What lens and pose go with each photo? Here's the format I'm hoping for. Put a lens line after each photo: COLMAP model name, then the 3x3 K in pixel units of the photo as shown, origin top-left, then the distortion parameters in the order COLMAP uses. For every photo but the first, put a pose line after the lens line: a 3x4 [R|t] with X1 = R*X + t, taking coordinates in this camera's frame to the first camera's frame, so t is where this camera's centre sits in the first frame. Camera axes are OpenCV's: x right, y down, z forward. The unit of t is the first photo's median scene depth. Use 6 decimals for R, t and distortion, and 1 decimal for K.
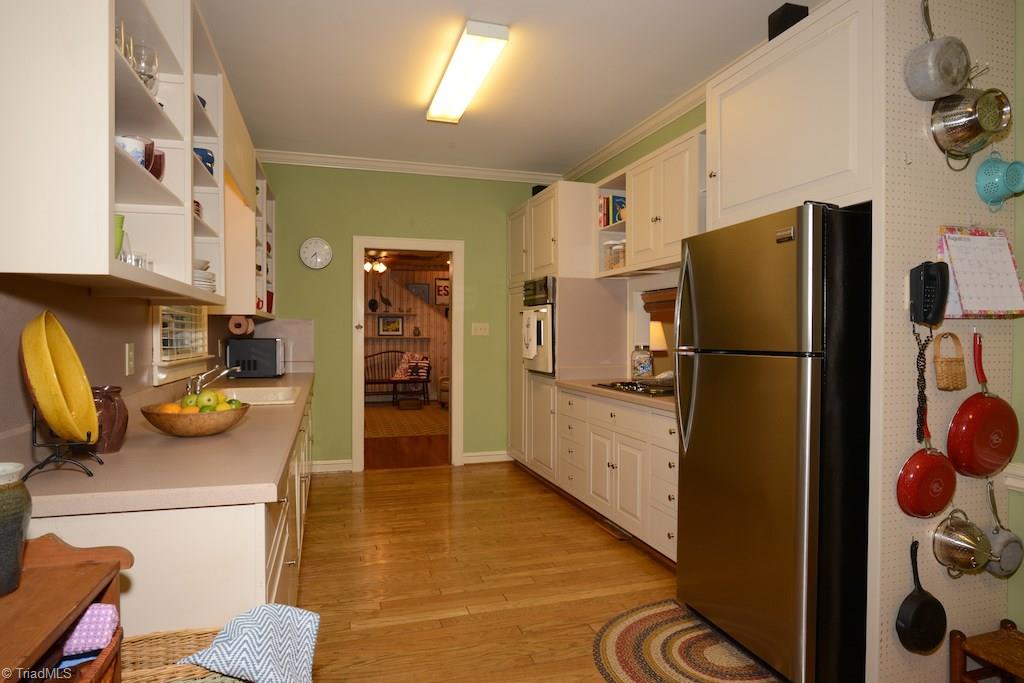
lens RADIAL K [[585.2, 0, 507.7], [0, 585.2, 342.3], [0, 0, 1]] dist [-0.038692, 0.013986]
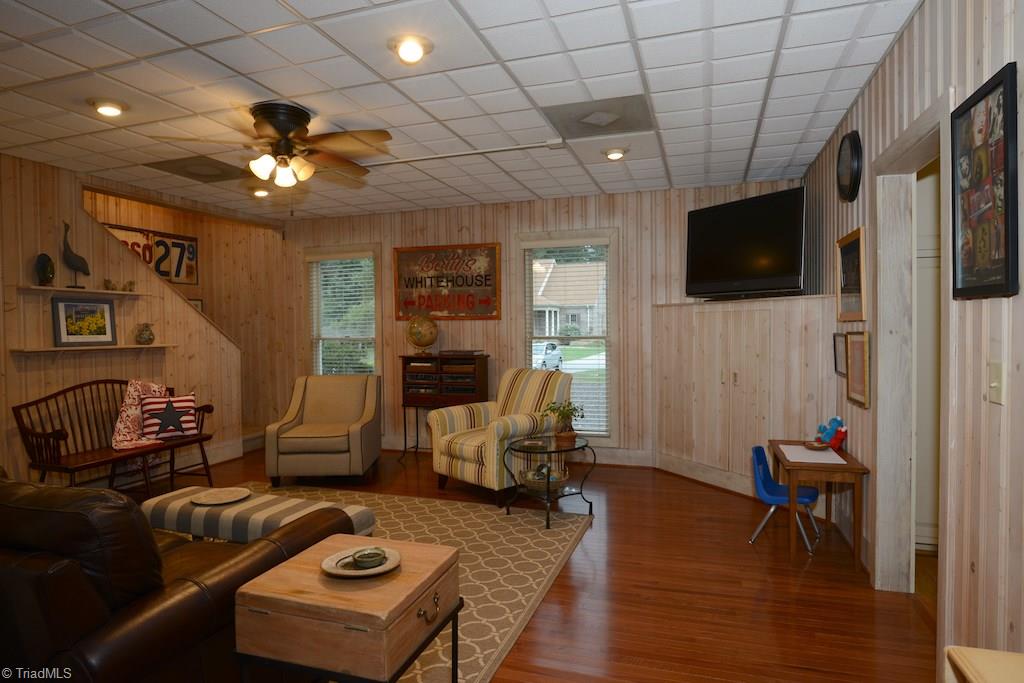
lens RADIAL K [[585.2, 0, 513.7], [0, 585.2, 342.5], [0, 0, 1]] dist [-0.038692, 0.013986]
pose [[0.572726, -0.029473, 0.819217, -0.363473], [0.019808, 0.999559, 0.022112, -0.016090], [-0.819507, 0.003563, 0.573057, 0.511048]]
